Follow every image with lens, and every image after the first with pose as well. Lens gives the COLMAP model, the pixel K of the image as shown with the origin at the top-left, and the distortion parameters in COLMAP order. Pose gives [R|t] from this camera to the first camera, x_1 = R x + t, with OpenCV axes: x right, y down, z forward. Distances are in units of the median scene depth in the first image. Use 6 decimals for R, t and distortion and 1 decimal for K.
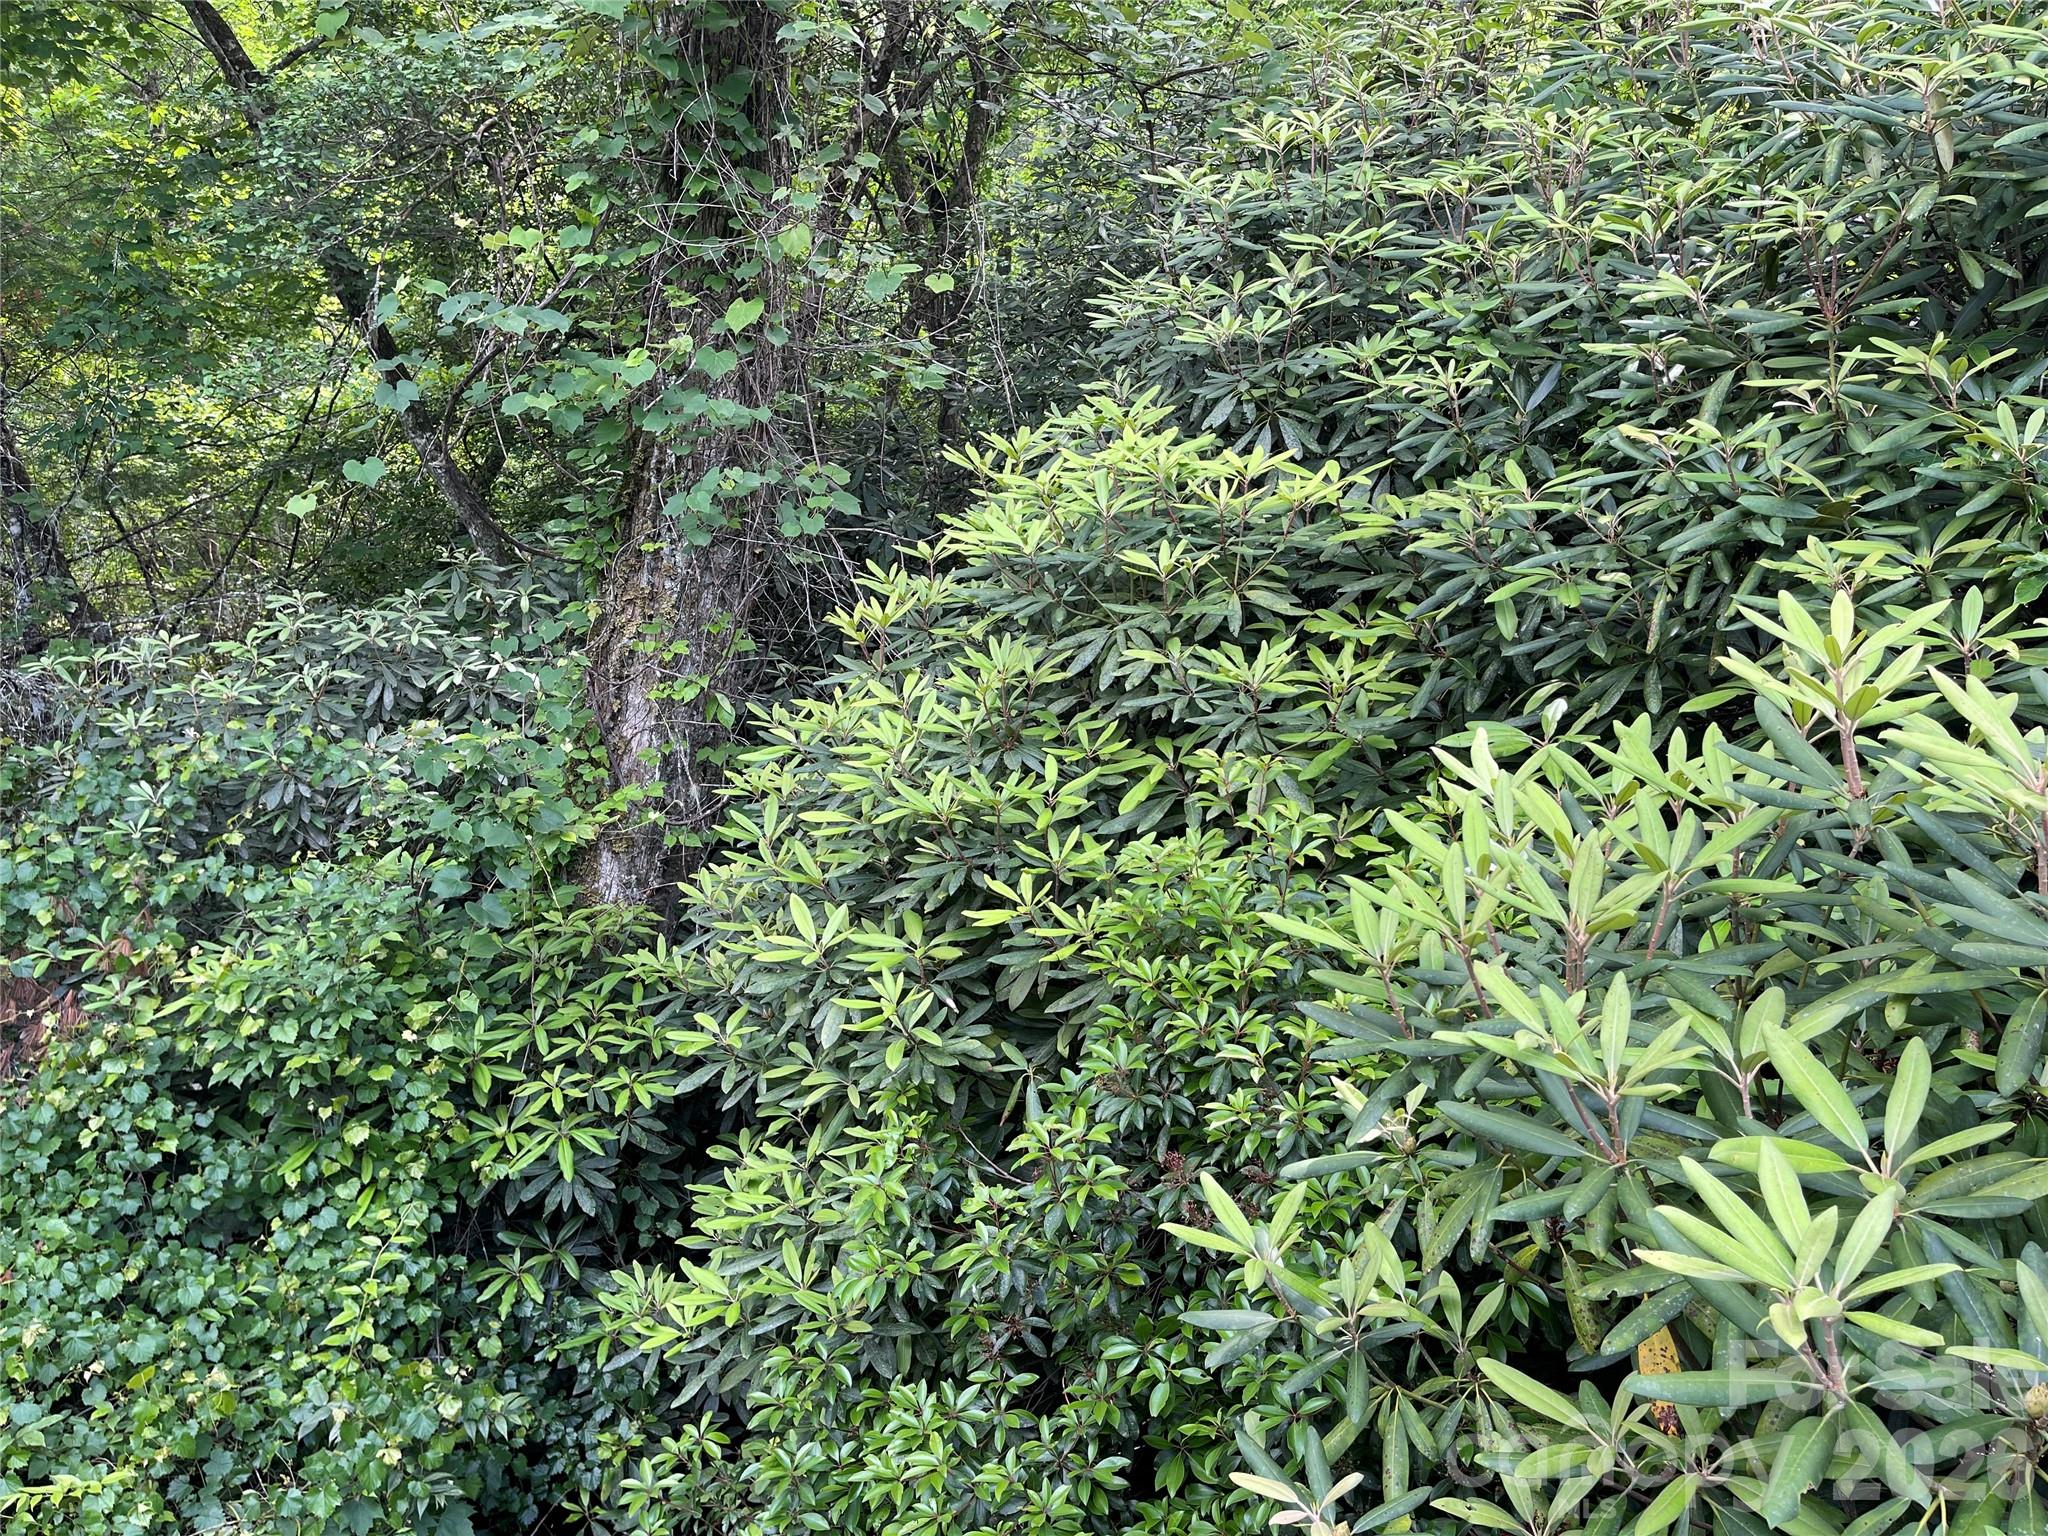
lens RADIAL K [[1520.6, 0, 1025.9], [0, 1520.6, 774.2], [0, 0, 1]] dist [0.091238, -0.127652]
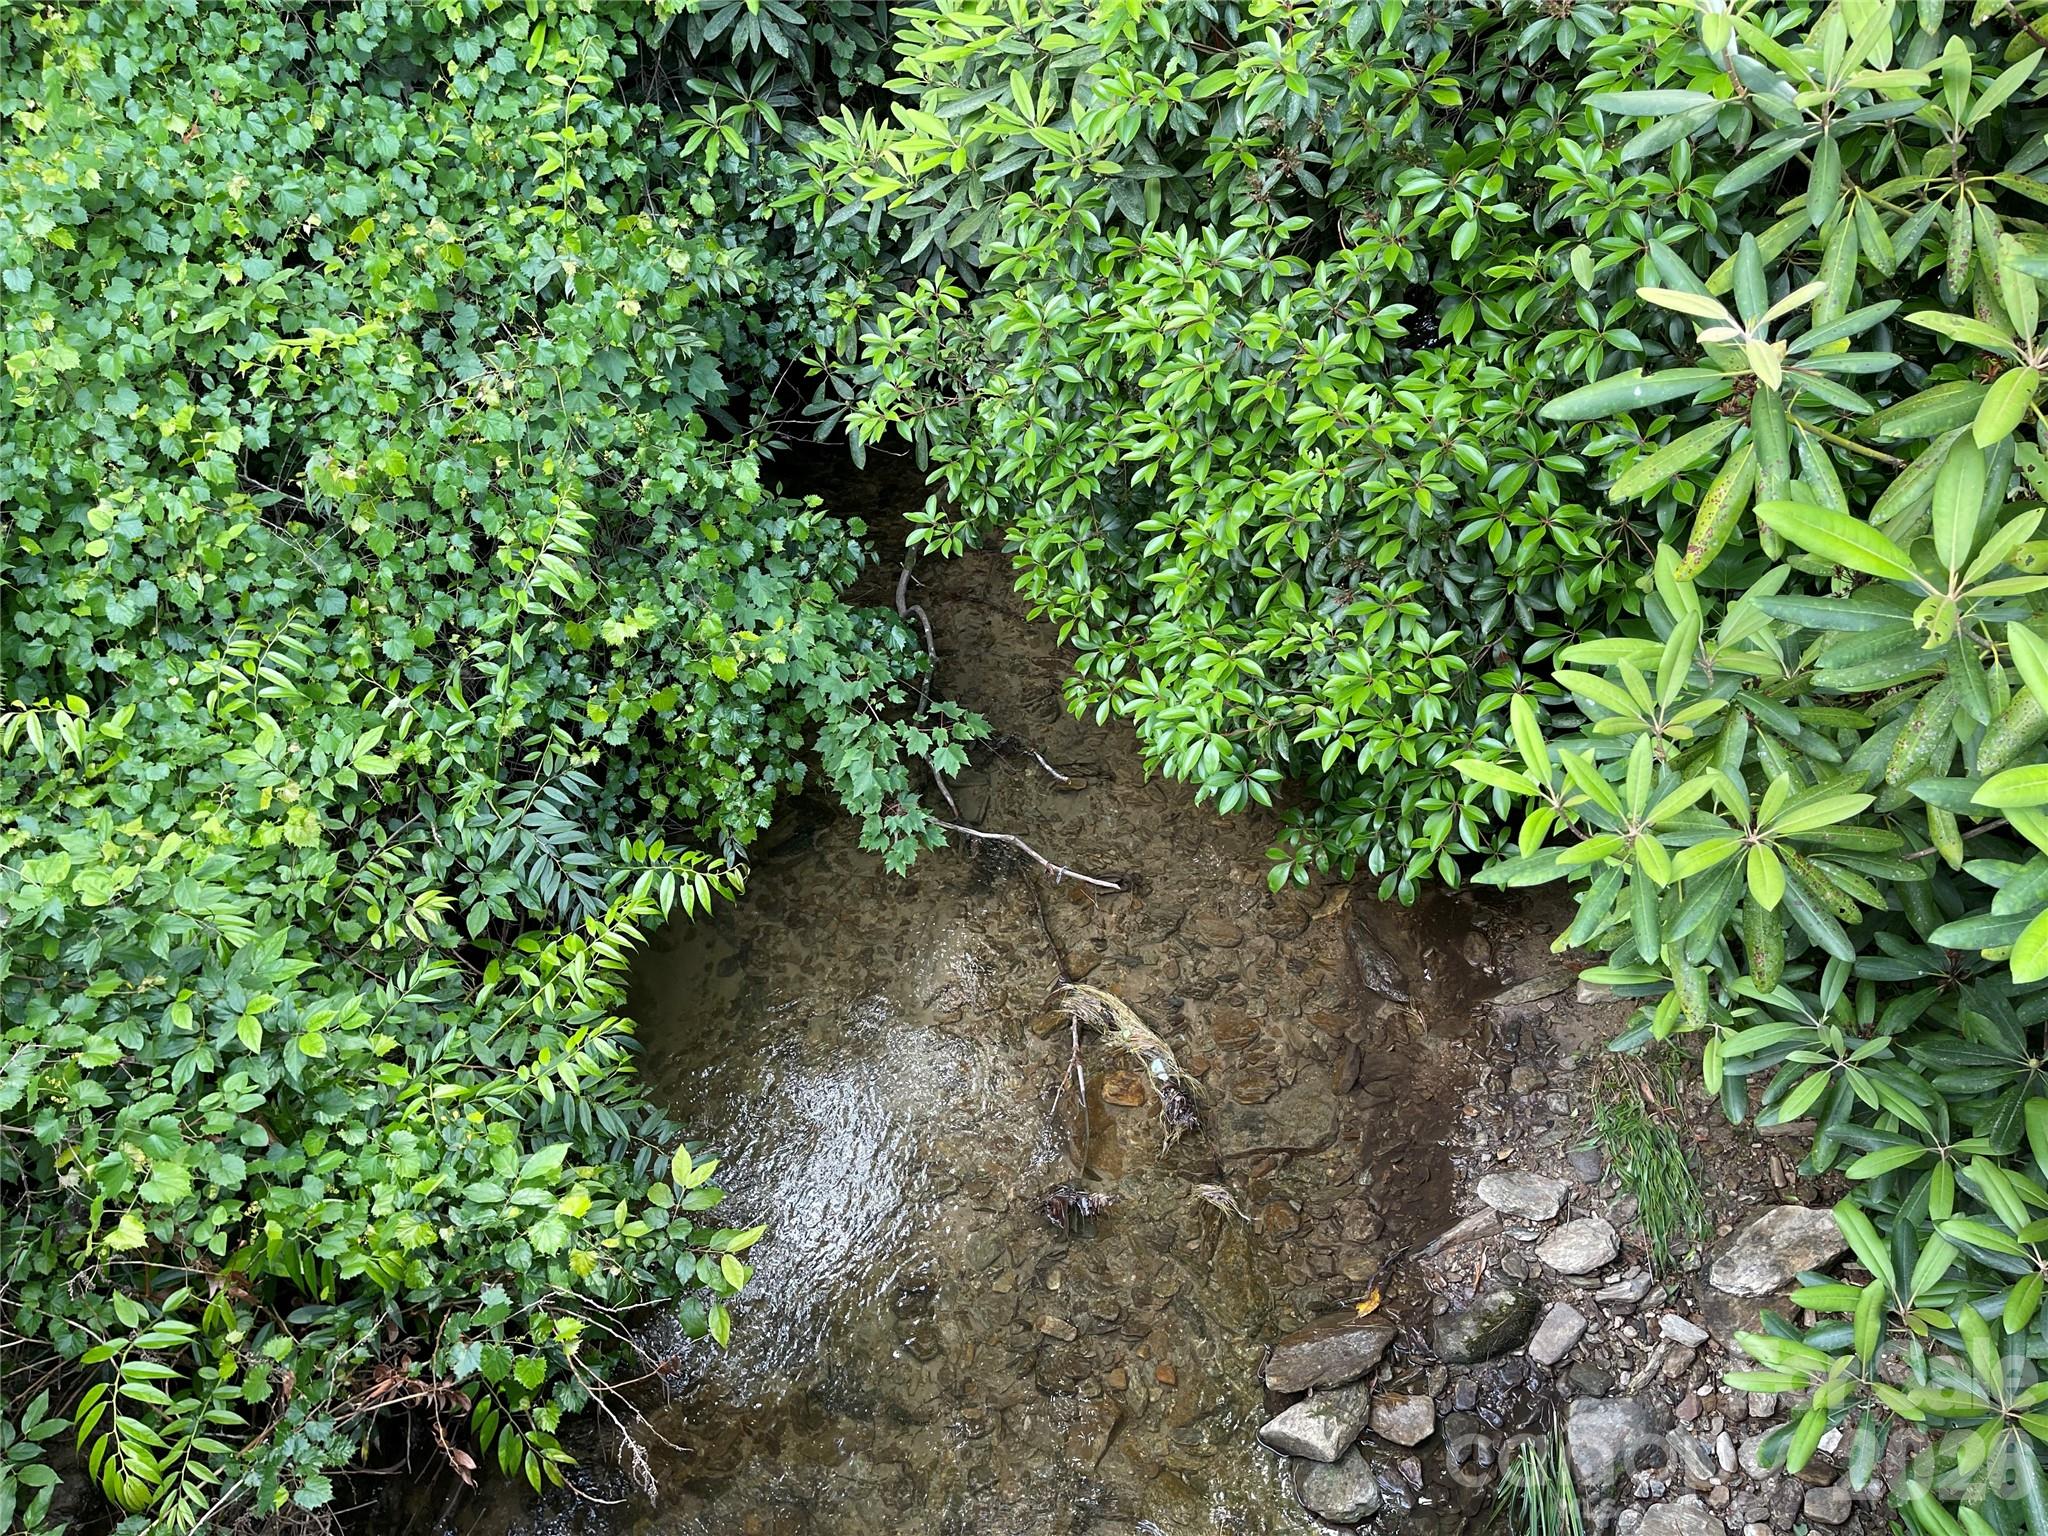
lens RADIAL K [[1520.6, 0, 1025.9], [0, 1520.6, 774.2], [0, 0, 1]] dist [0.091238, -0.127652]
pose [[0.993379, 0.031048, -0.110604, -0.038055], [0.047496, 0.765641, 0.641512, 0.046616], [0.104601, -0.642518, 0.759098, 0.081206]]
